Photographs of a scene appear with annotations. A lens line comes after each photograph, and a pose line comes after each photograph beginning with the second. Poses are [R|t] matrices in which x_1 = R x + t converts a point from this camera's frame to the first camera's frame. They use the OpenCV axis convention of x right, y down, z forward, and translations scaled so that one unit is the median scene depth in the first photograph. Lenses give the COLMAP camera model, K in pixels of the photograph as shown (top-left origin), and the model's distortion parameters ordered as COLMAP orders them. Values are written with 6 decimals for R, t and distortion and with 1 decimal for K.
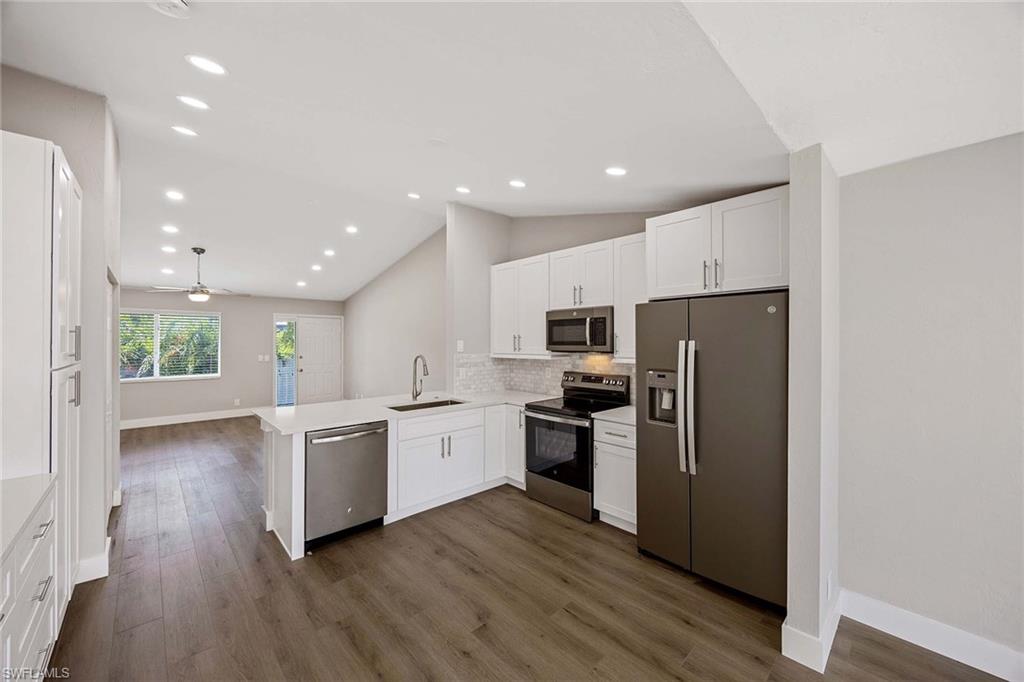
lens RADIAL K [[389.1, 0, 512.0], [0, 389.1, 341.0], [0, 0, 1]] dist [-0.000089, -0.000016]
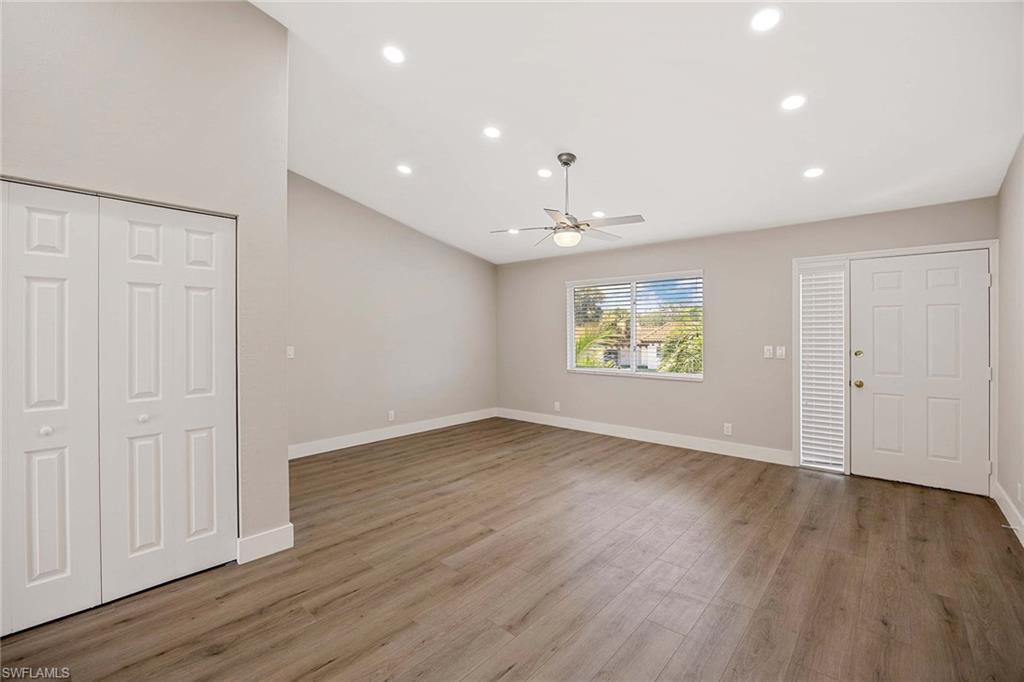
lens RADIAL K [[439.8, 0, 515.0], [0, 439.8, 338.3], [0, 0, 1]] dist [-0.015943, 0.000035]
pose [[0.098843, 0.009969, -0.995053, -0.117465], [0.001017, 0.999948, 0.010119, 0.021922], [0.995102, -0.002012, 0.098828, 0.642264]]
